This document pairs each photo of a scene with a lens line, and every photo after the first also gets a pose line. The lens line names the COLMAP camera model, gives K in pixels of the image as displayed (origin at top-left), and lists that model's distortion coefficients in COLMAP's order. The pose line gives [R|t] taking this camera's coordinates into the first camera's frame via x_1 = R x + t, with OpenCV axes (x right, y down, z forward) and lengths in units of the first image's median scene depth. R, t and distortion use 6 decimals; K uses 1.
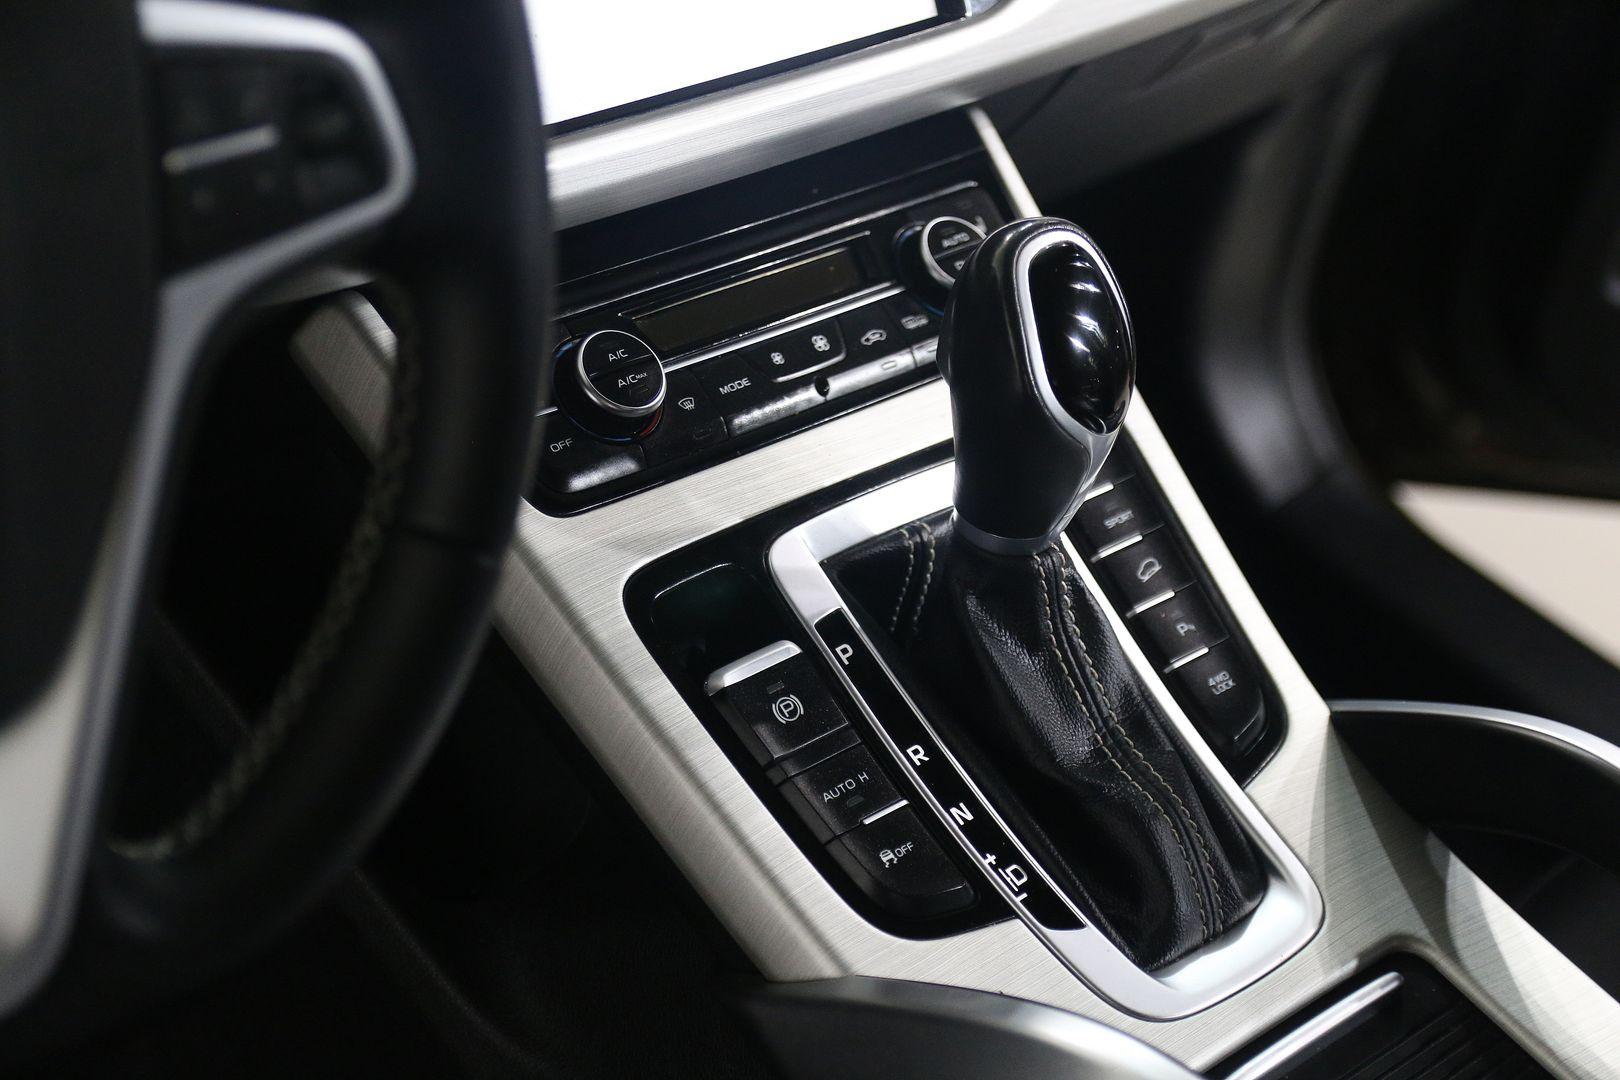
lens RADIAL K [[3143.8, 0, 810.0], [0, 3143.8, 540.0], [0, 0, 1]] dist [0.038833, 0.083681]
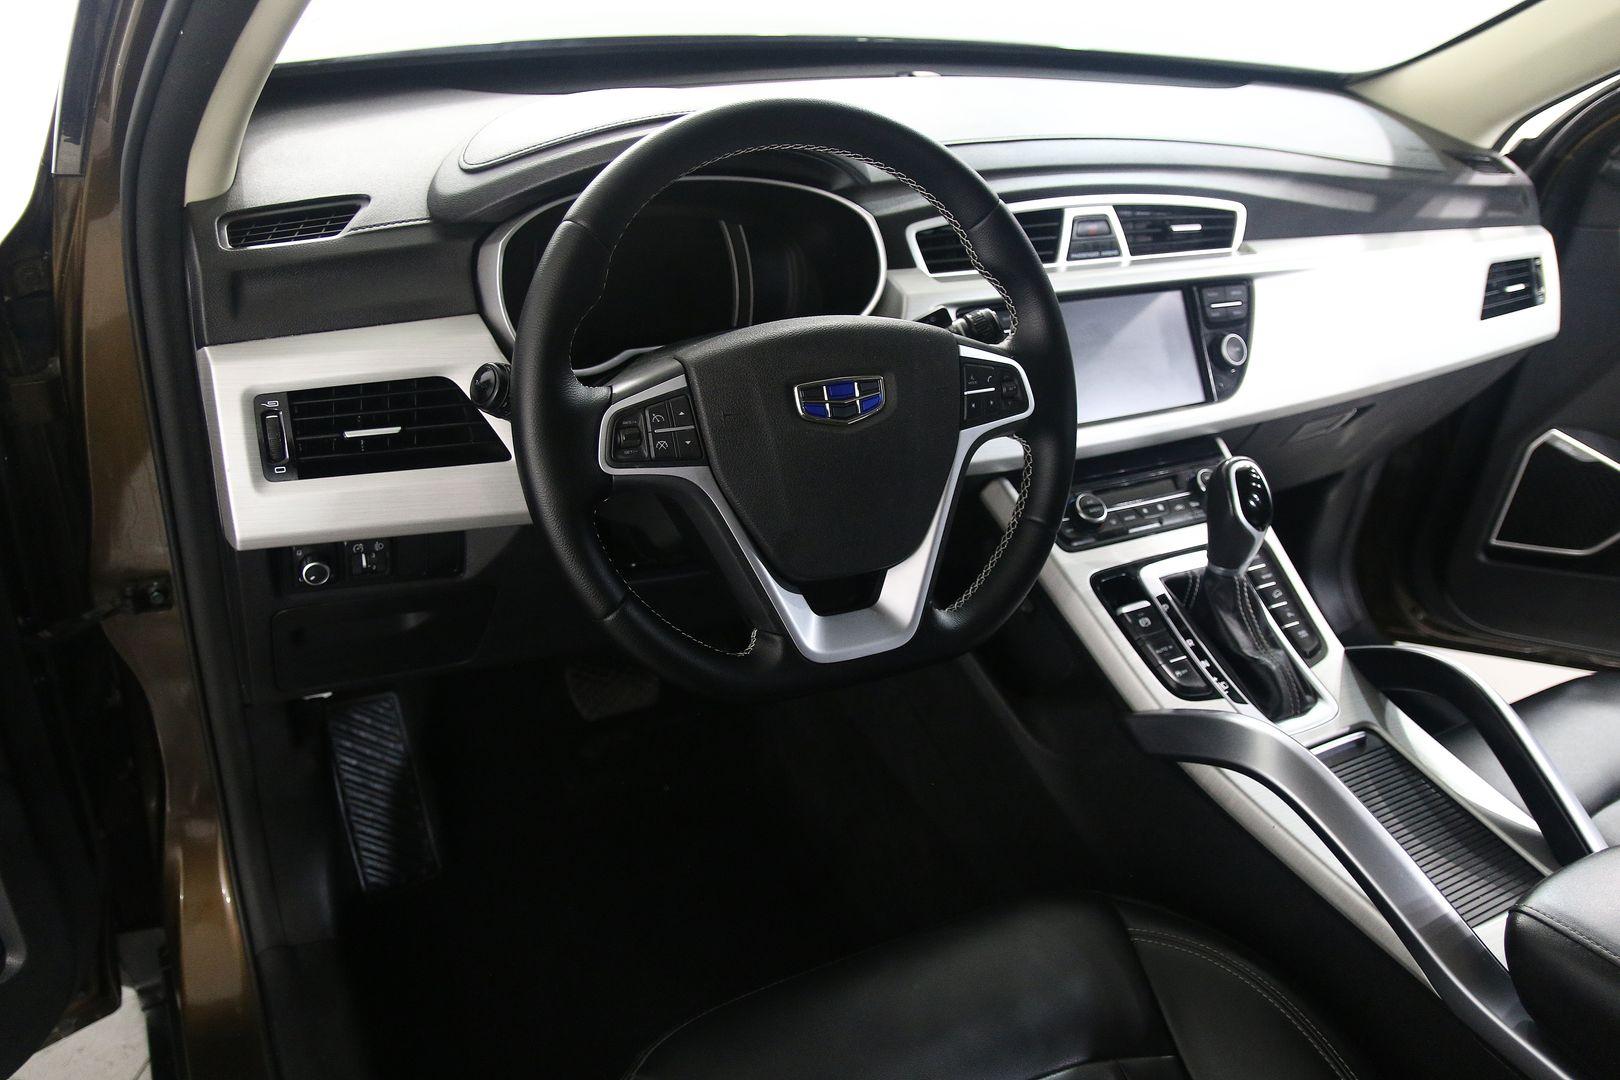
lens RADIAL K [[1249.0, 0, 810.0], [0, 1249.0, 540.0], [0, 0, 1]] dist [-0.082075, 0.000763]
pose [[0.963025, 0.034160, -0.267237, -0.001210], [-0.065917, 0.991656, -0.110782, 0.122319], [0.261223, 0.124301, 0.957242, -0.183019]]
